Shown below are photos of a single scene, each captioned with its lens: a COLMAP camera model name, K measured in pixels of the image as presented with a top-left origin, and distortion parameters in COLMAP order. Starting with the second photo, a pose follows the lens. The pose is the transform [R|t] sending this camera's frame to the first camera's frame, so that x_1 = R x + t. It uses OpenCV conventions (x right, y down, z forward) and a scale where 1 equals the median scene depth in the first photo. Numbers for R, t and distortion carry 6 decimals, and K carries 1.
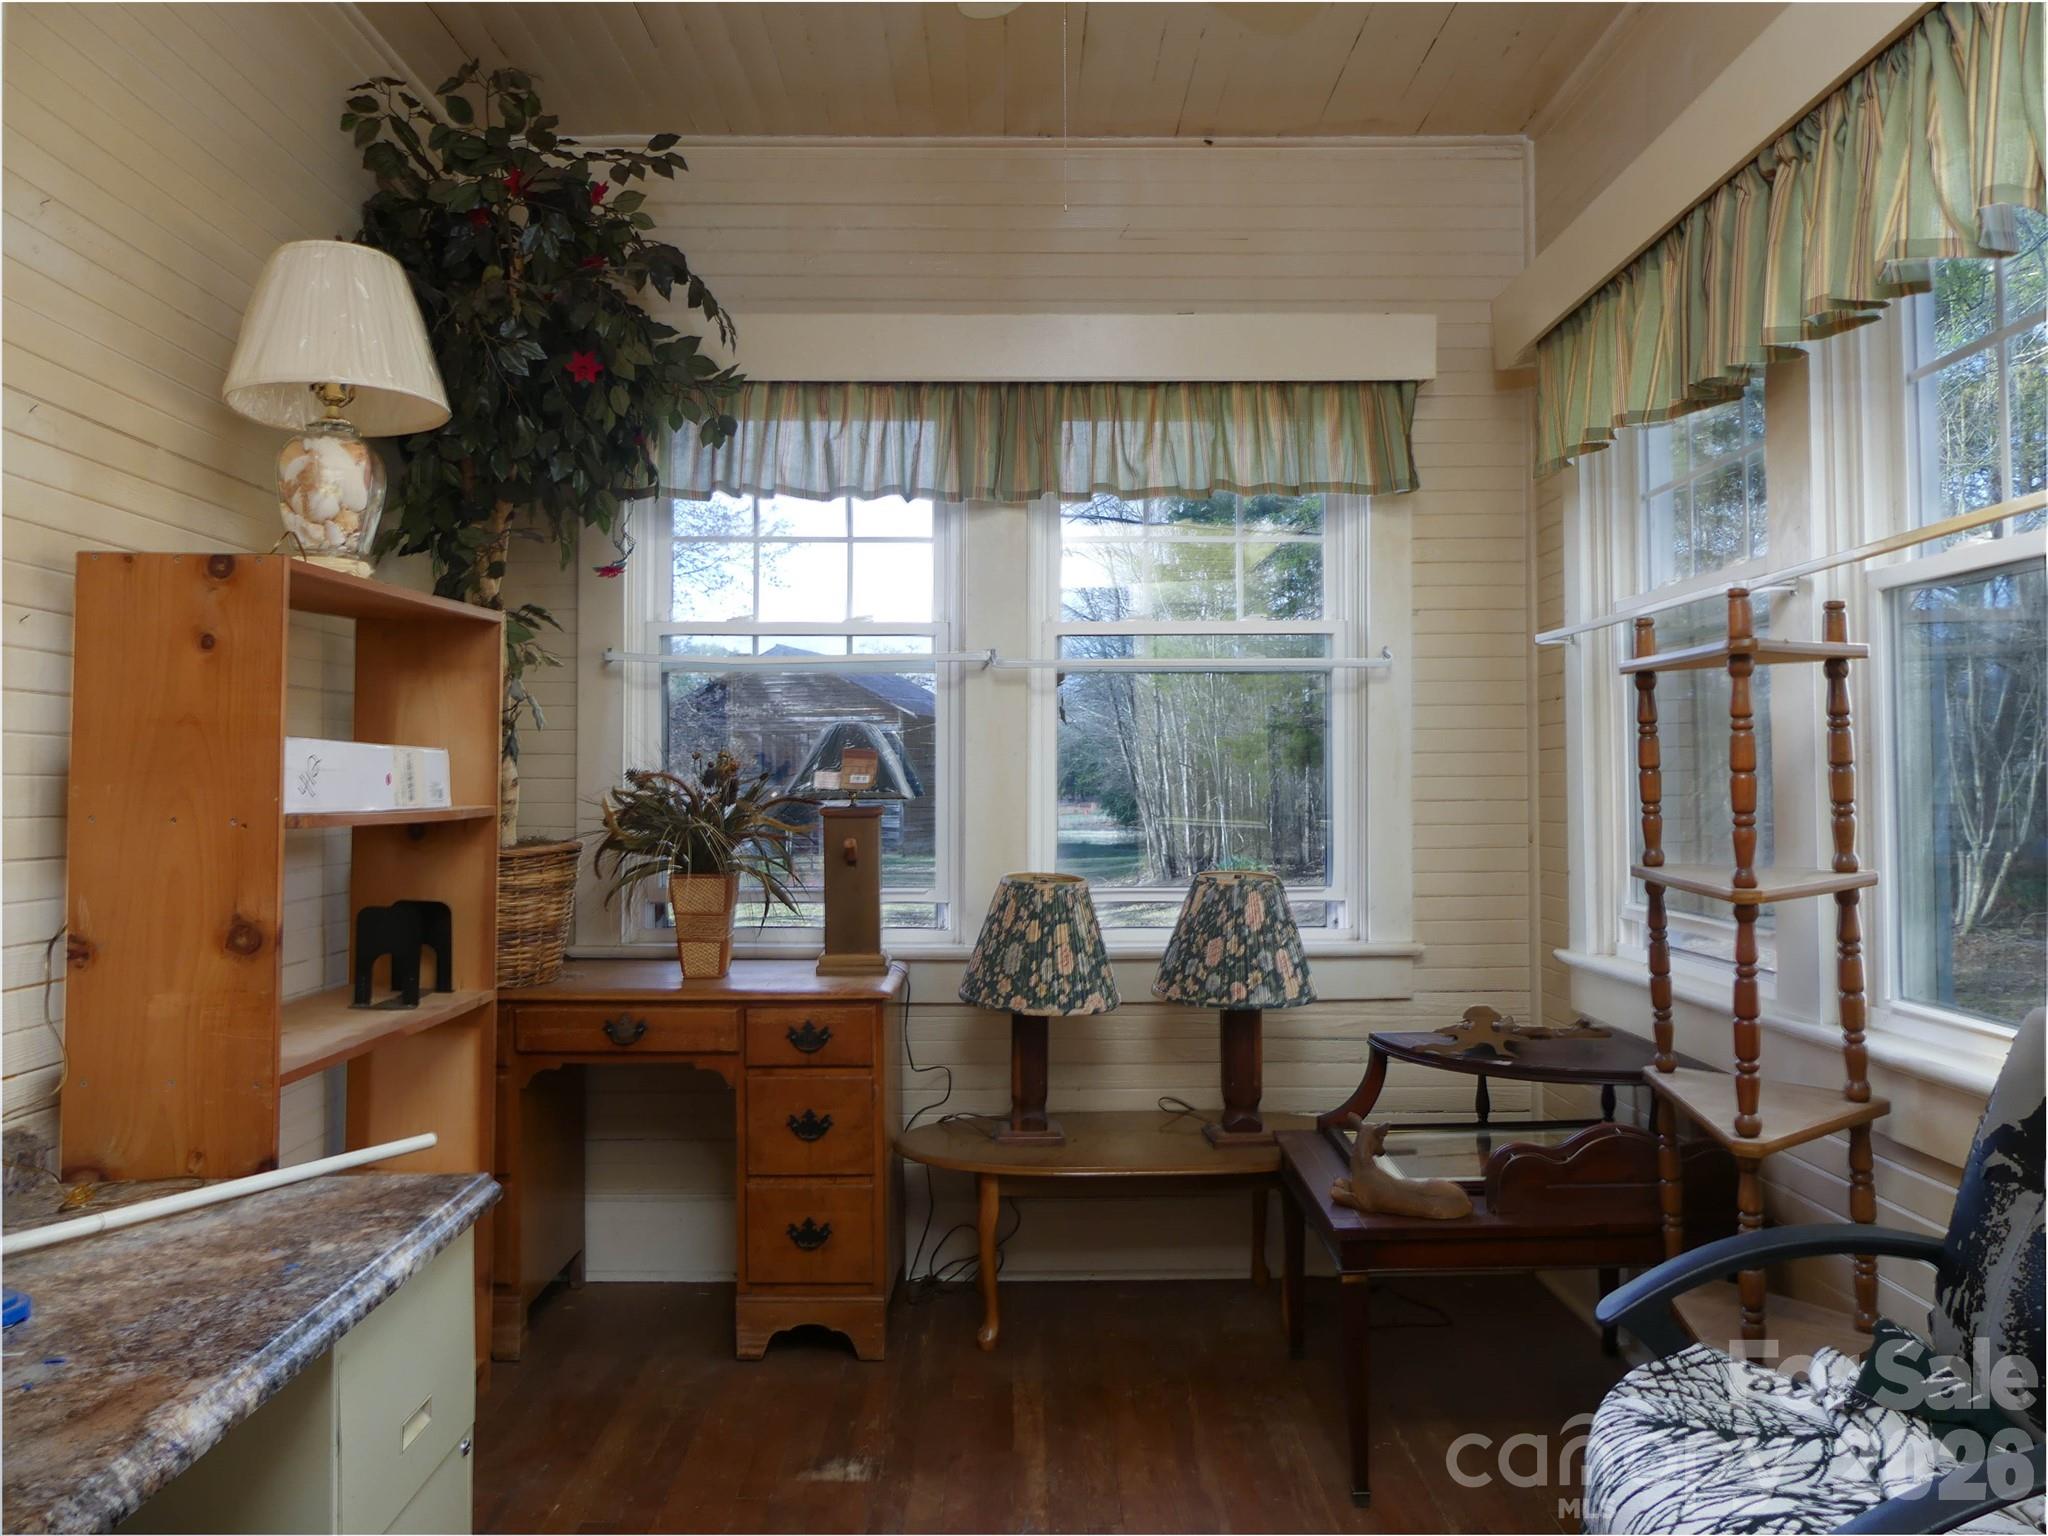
lens RADIAL K [[1527.2, 0, 1027.5], [0, 1527.2, 766.0], [0, 0, 1]] dist [-0.053593, 0.035500]
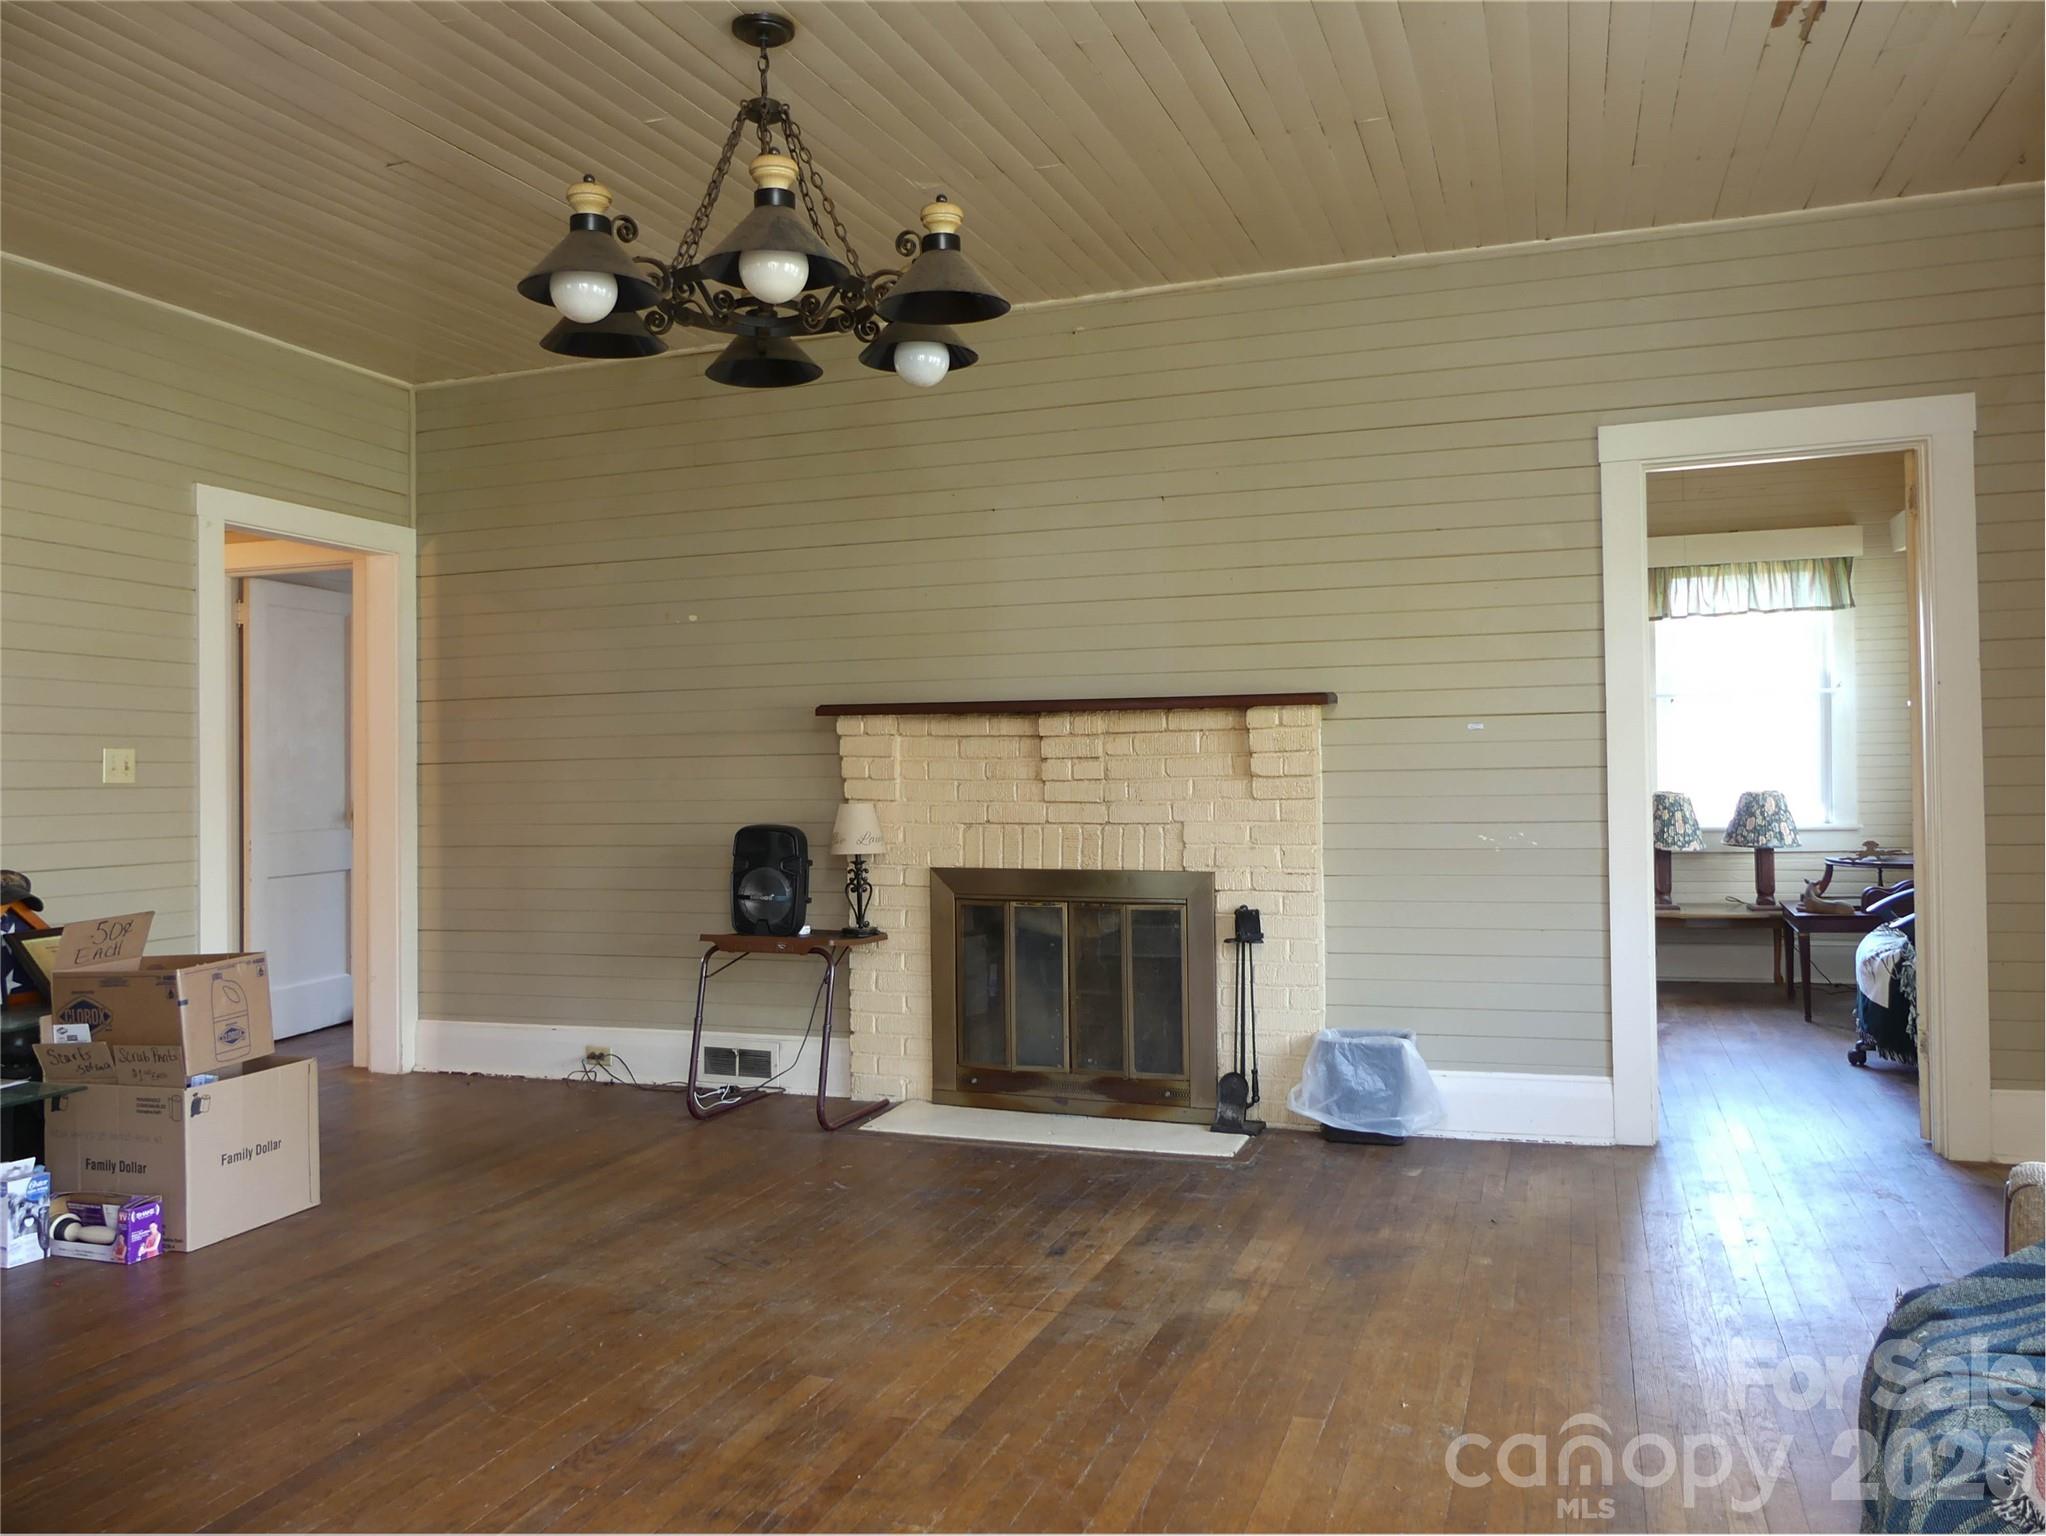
lens RADIAL K [[1525.7, 0, 1008.7], [0, 1525.7, 762.4], [0, 0, 1]] dist [-0.053593, 0.035500]
pose [[0.938713, -0.010923, -0.344527, -0.139011], [0.017409, 0.999725, 0.015736, -0.023564], [0.344260, -0.020770, 0.938645, -1.480727]]
